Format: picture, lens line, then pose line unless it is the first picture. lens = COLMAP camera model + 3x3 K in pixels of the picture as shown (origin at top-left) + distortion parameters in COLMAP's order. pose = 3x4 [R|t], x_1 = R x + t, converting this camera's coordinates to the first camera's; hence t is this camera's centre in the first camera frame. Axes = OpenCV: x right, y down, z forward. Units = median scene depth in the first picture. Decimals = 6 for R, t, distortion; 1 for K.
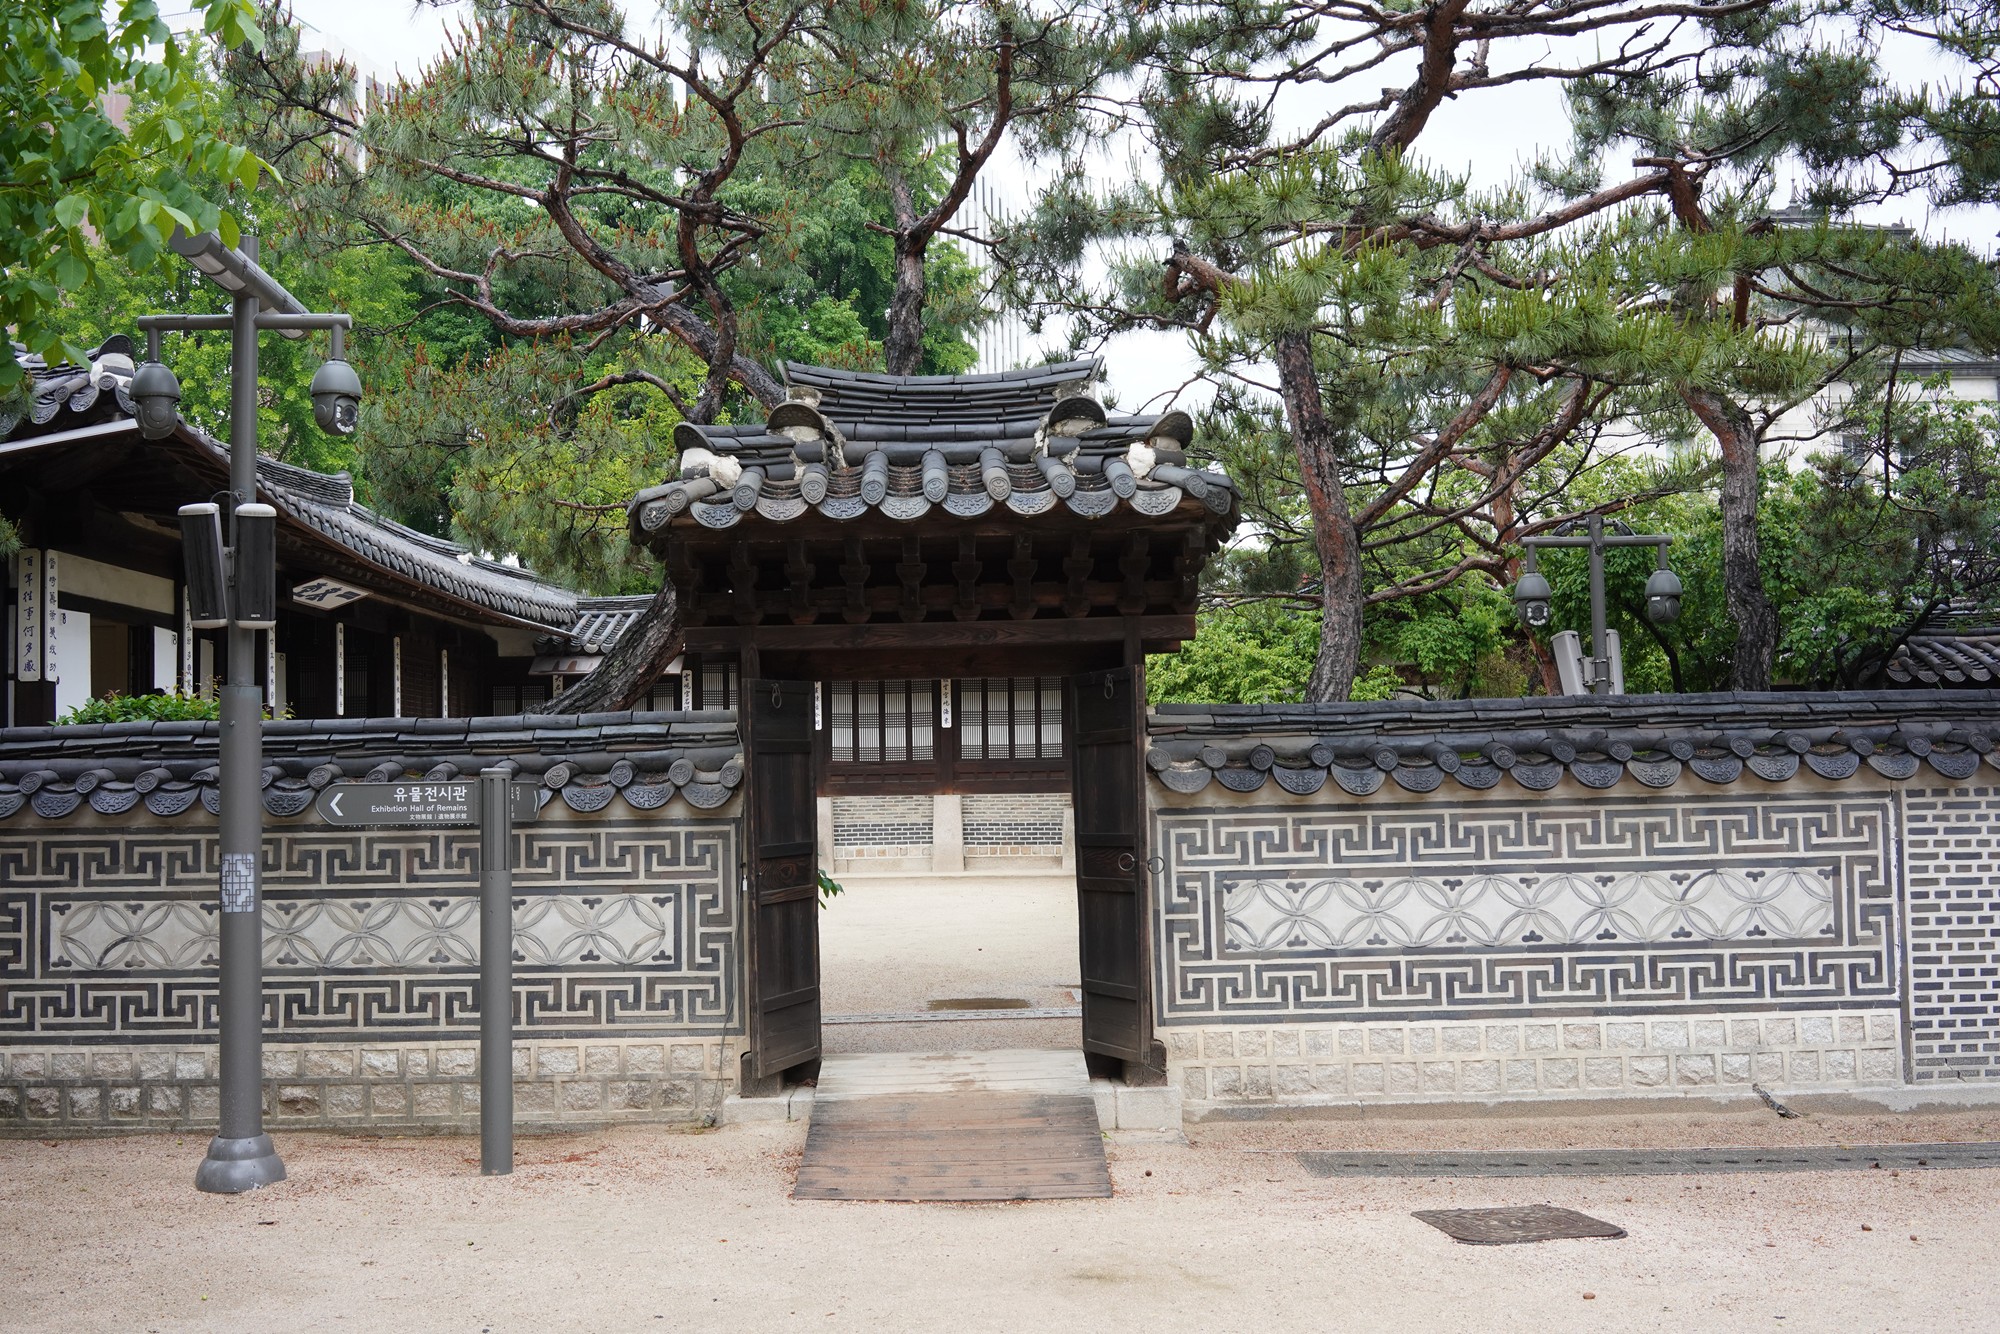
lens RADIAL K [[2080.4, 0, 999.7], [0, 2080.4, 663.5], [0, 0, 1]] dist [-0.004963, 0.000000]
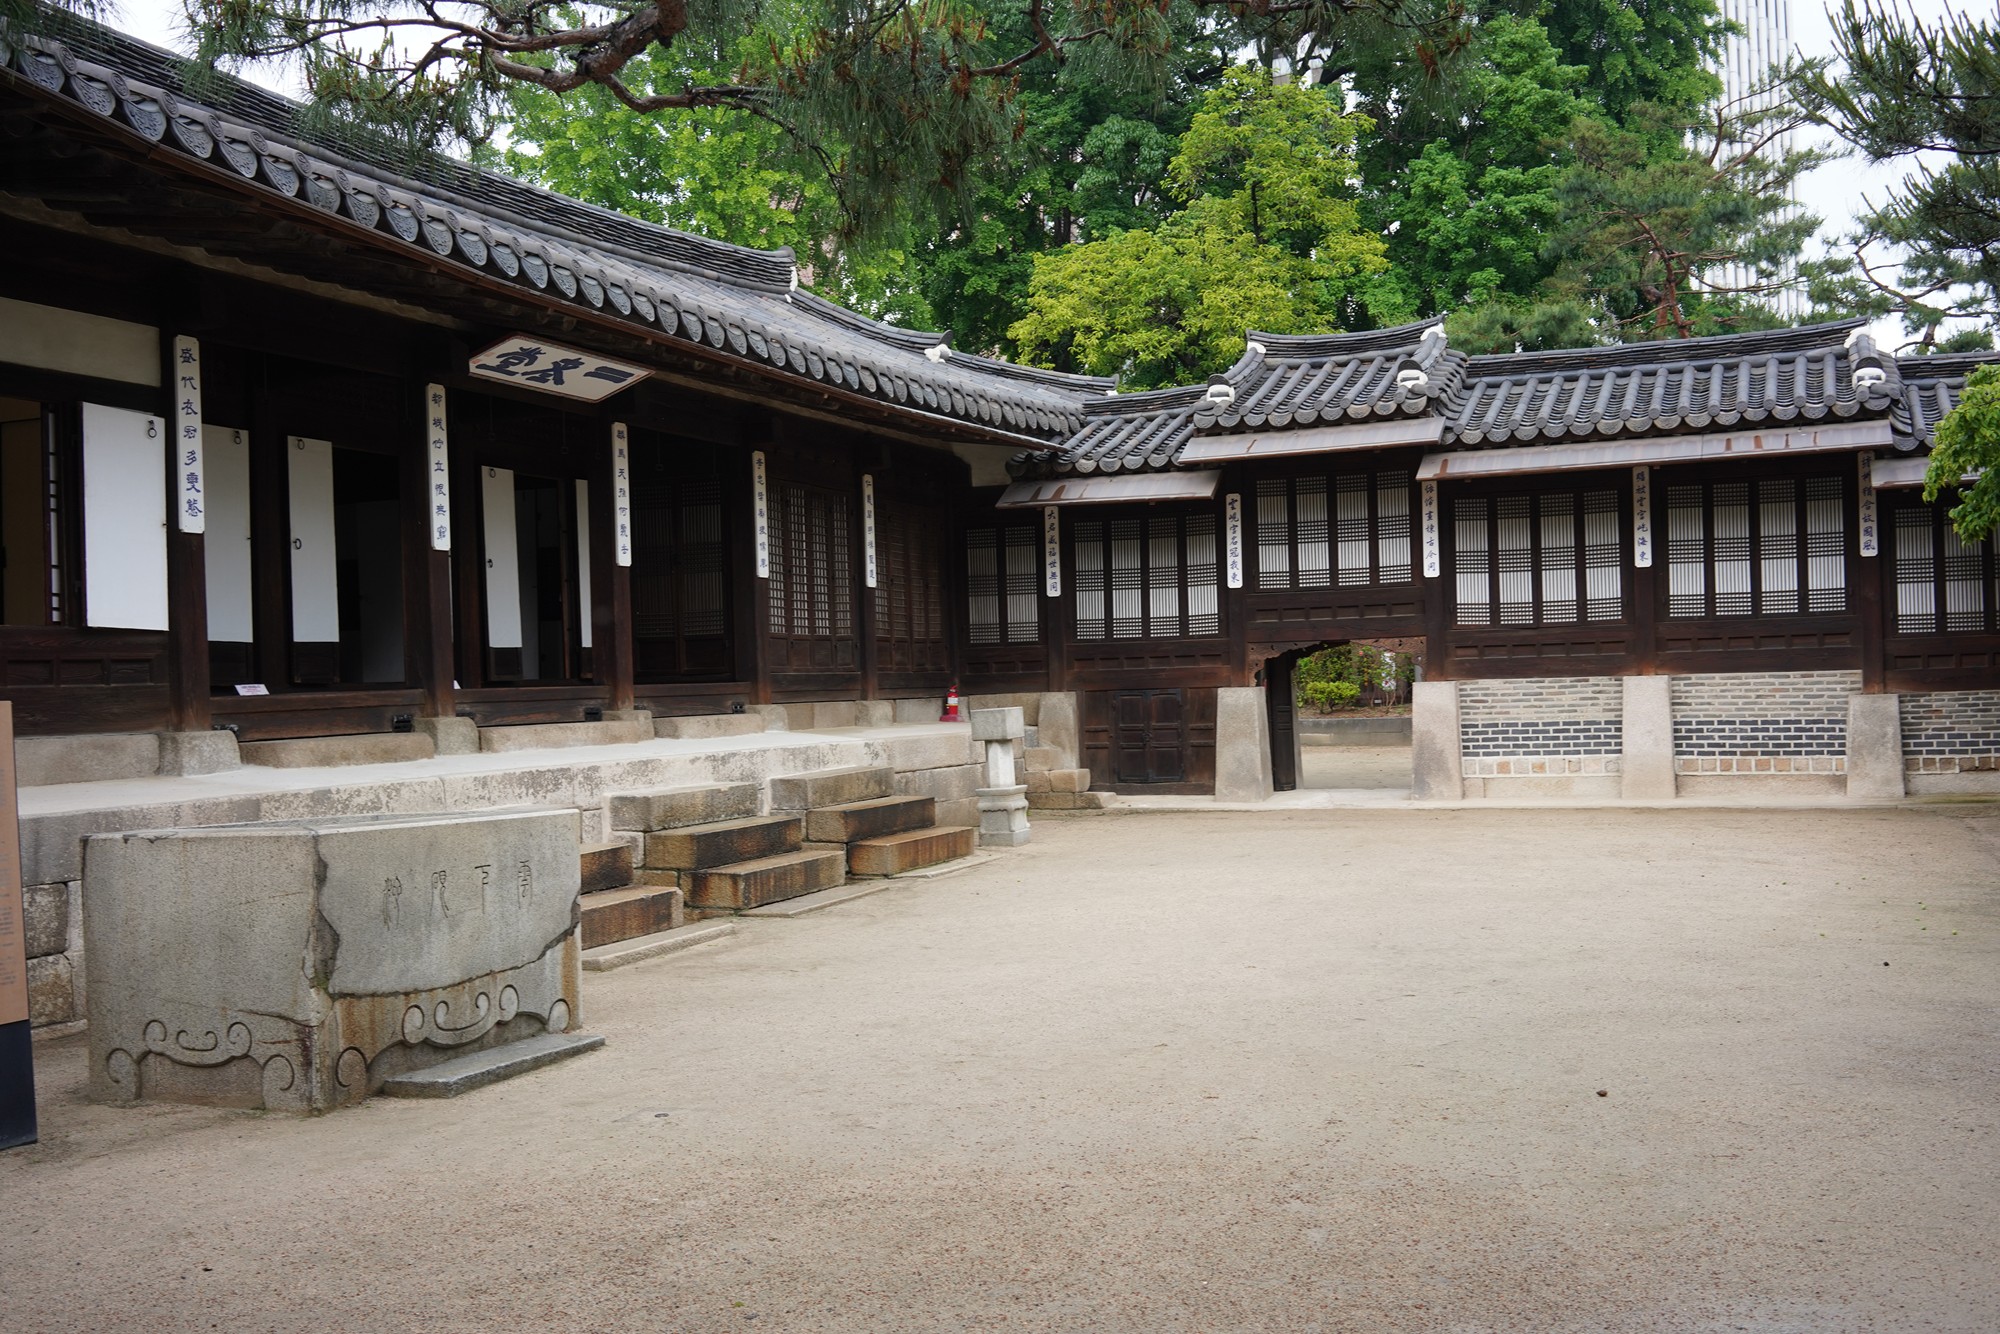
lens RADIAL K [[2080.4, 0, 987.8], [0, 2080.4, 669.2], [0, 0, 1]] dist [-0.004963, 0.000000]
pose [[0.933187, -0.014578, -0.359096, 0.014479], [0.036339, 0.997884, 0.053925, 0.020594], [0.357550, -0.063372, 0.931742, 0.349583]]
